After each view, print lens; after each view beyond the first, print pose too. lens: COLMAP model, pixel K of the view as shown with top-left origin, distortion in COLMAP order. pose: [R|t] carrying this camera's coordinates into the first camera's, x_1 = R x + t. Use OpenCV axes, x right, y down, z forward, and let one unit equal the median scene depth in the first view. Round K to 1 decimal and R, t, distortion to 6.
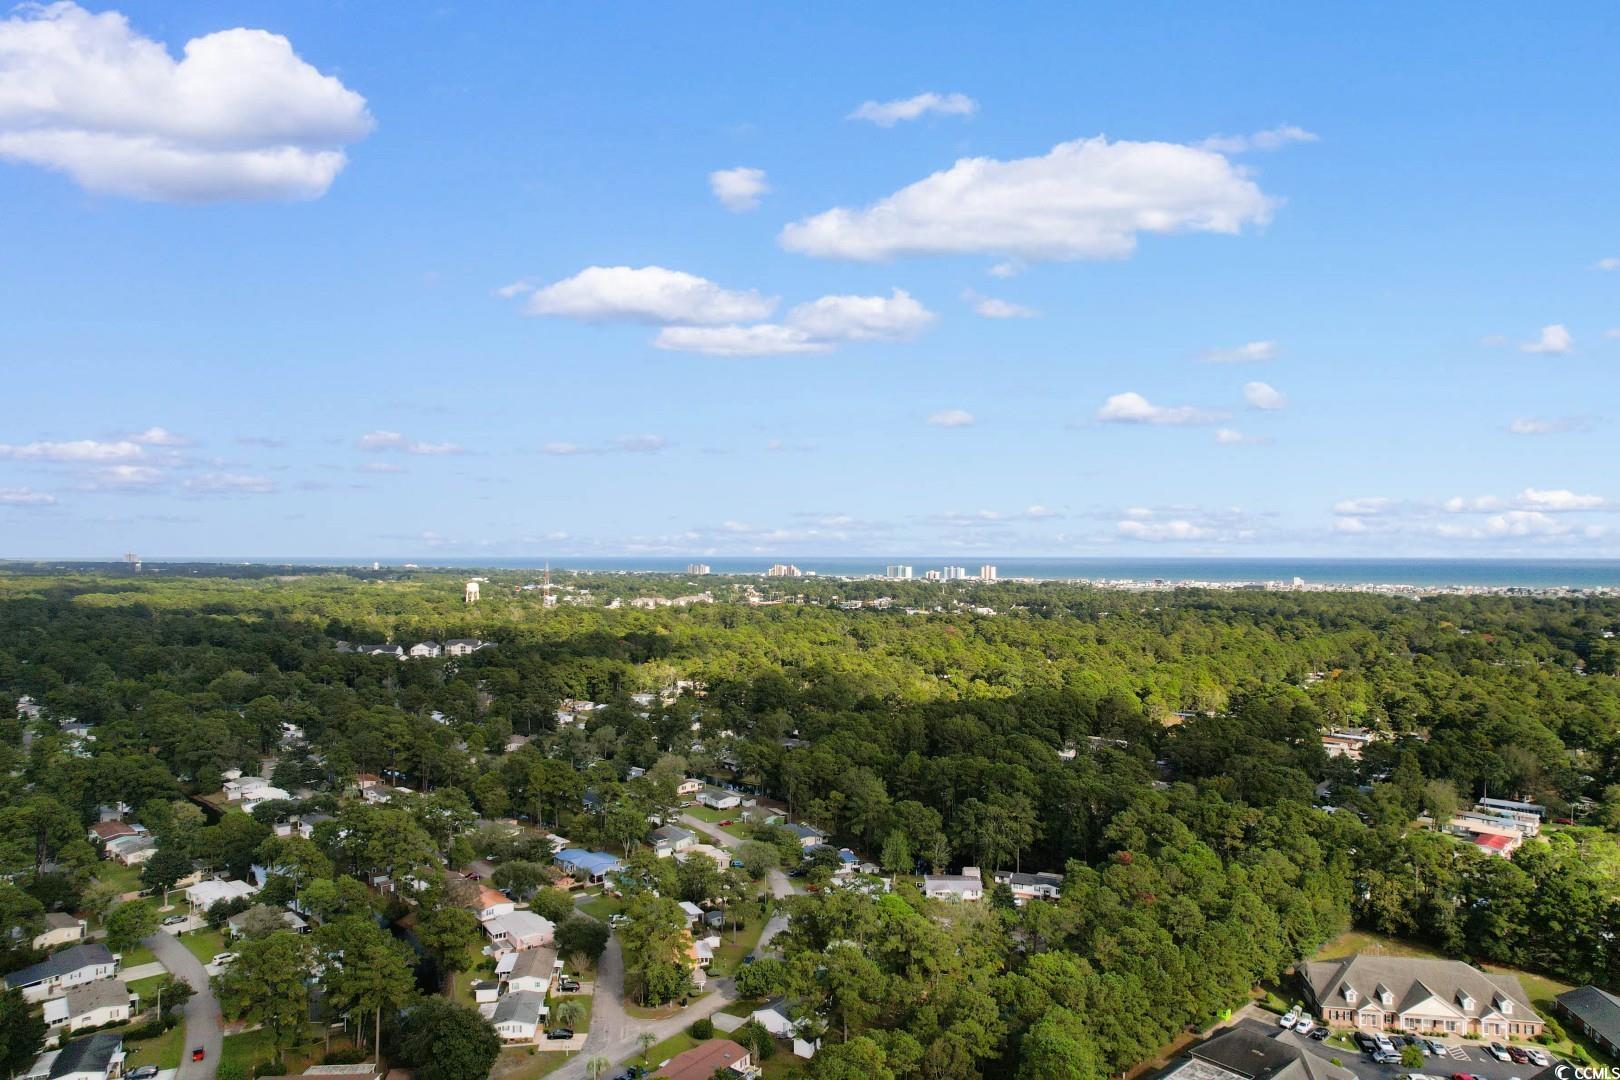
lens RADIAL K [[1027.0, 0, 809.7], [0, 1027.0, 543.4], [0, 0, 1]] dist [-0.000525, 0.000297]
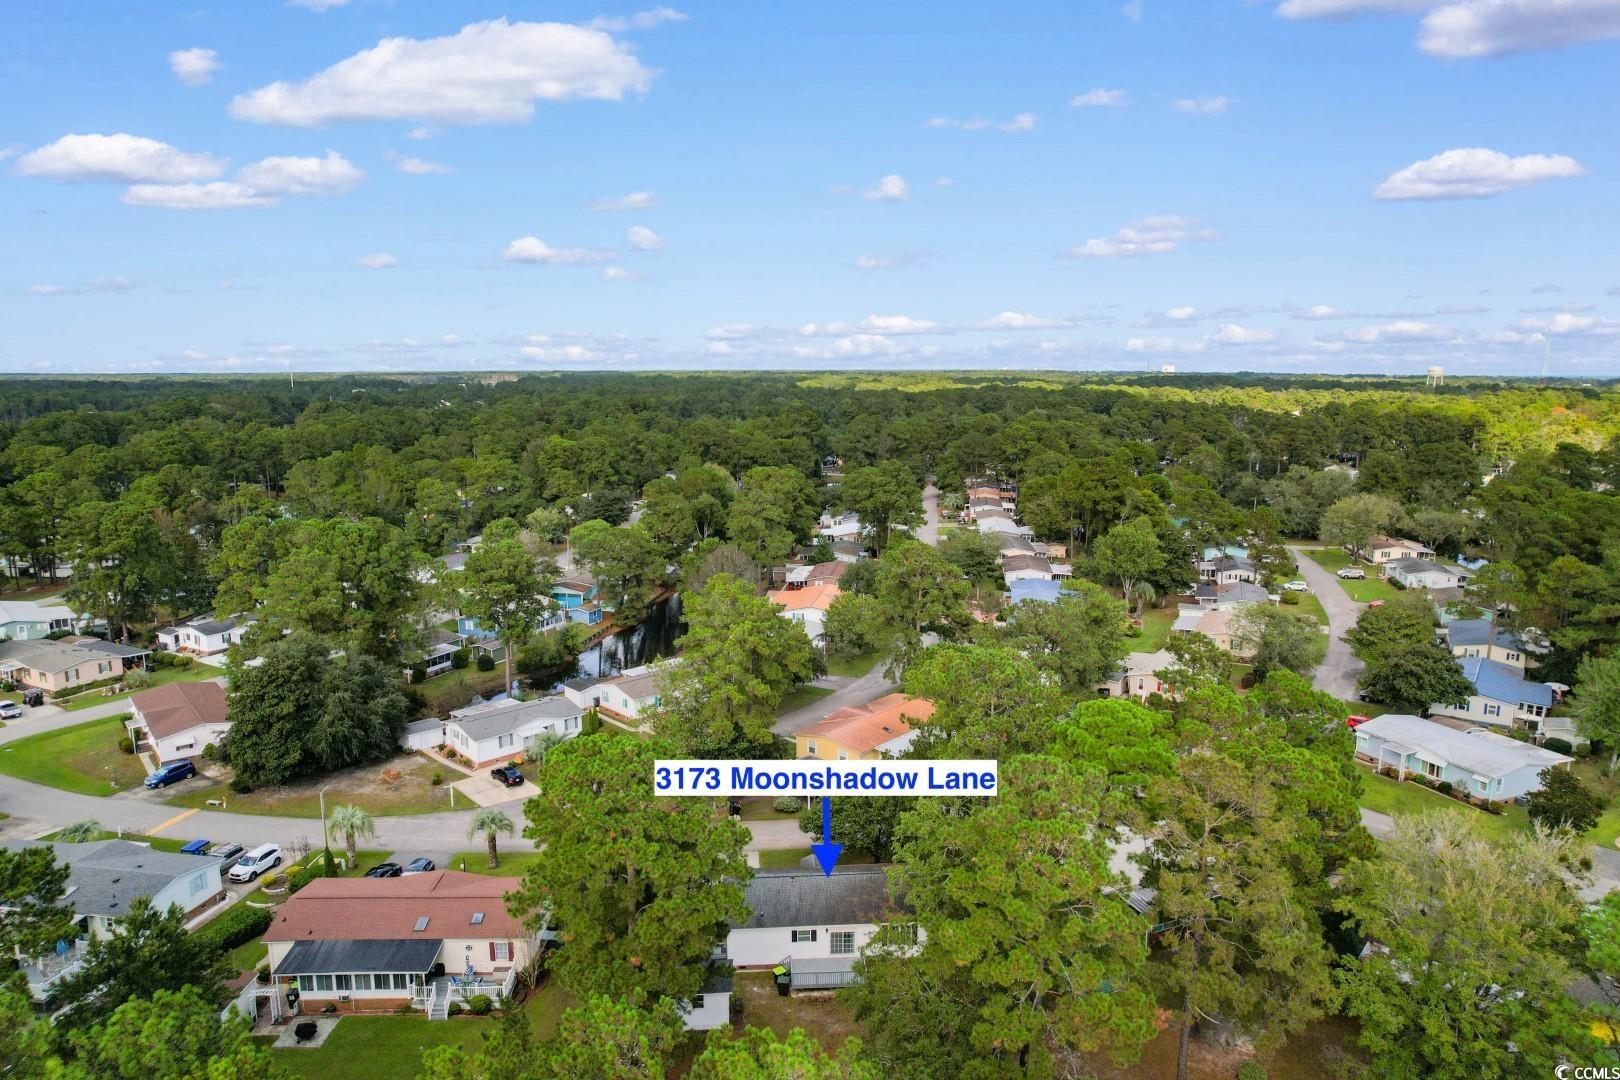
lens RADIAL K [[1027.0, 0, 810.9], [0, 1027.0, 538.2], [0, 0, 1]] dist [-0.000525, 0.000297]
pose [[0.999945, -0.010491, -0.000743, 0.628983], [0.010491, 0.999945, -0.000169, 0.199963], [0.000744, 0.000161, 1.000000, -0.169666]]
